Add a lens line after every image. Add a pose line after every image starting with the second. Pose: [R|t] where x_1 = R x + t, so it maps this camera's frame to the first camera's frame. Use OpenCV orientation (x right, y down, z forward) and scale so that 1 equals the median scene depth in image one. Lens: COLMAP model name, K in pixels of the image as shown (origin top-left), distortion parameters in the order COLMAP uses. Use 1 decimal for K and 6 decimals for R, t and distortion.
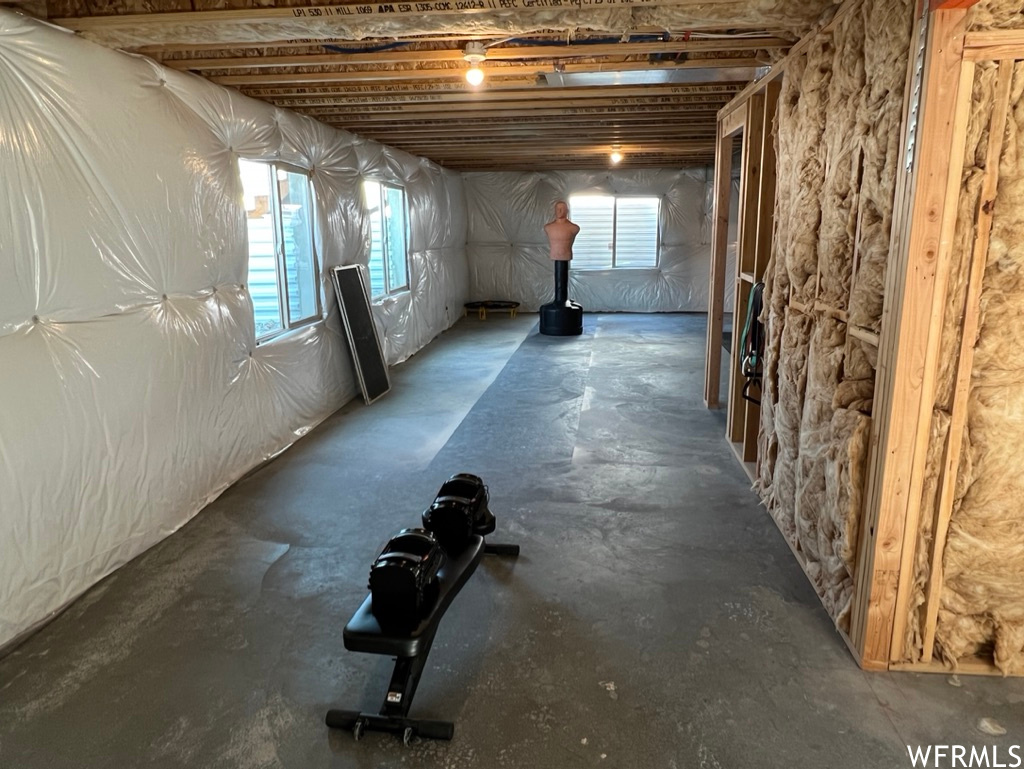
lens RADIAL K [[704.5, 0, 512.0], [0, 704.5, 384.5], [0, 0, 1]] dist [-0.003102, 0.005083]
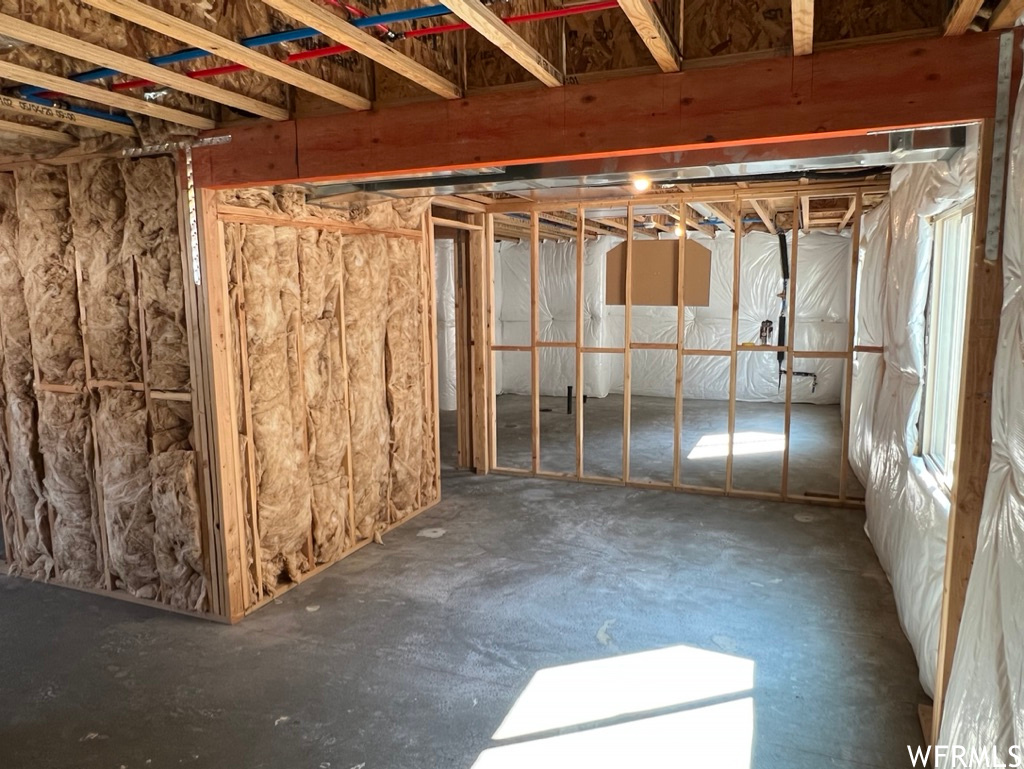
lens RADIAL K [[704.5, 0, 512.0], [0, 704.5, 384.5], [0, 0, 1]] dist [-0.003102, 0.005083]
pose [[0.285737, -0.118905, 0.950903, -0.650588], [0.225366, 0.972781, 0.053920, -0.015975], [-0.931431, 0.198894, 0.304757, -0.056104]]
